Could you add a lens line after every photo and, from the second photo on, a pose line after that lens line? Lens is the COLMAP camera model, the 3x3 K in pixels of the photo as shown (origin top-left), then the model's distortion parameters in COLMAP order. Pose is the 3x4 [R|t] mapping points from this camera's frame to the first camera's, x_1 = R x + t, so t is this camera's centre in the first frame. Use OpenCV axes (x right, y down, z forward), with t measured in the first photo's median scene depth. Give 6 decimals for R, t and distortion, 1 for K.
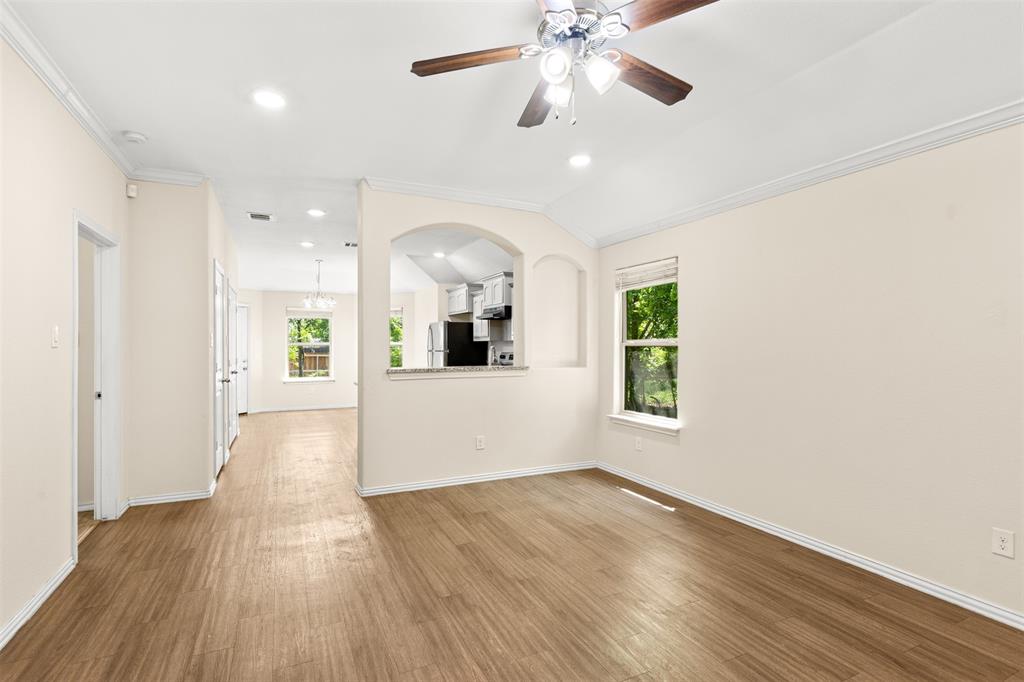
lens RADIAL K [[480.1, 0, 517.1], [0, 480.1, 348.0], [0, 0, 1]] dist [-0.001545, -0.002144]
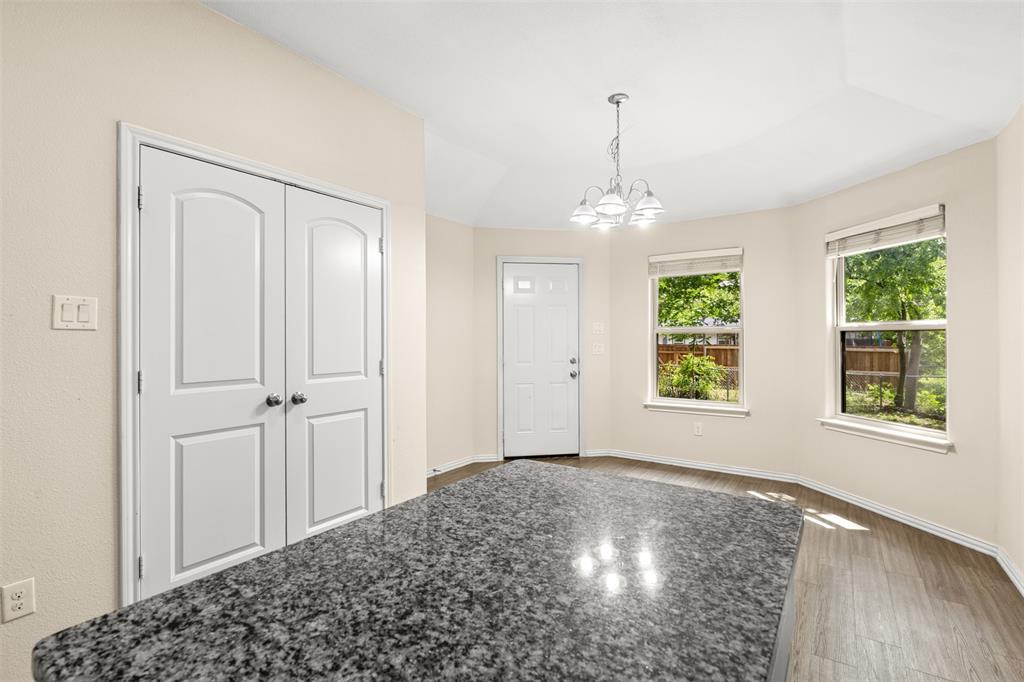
lens RADIAL K [[480.1, 0, 514.0], [0, 480.1, 333.8], [0, 0, 1]] dist [-0.001545, -0.002144]
pose [[0.483845, -0.007418, -0.875123, -0.214621], [-0.001362, 0.999956, -0.009230, 0.001830], [0.875153, 0.005658, 0.483813, 1.245901]]
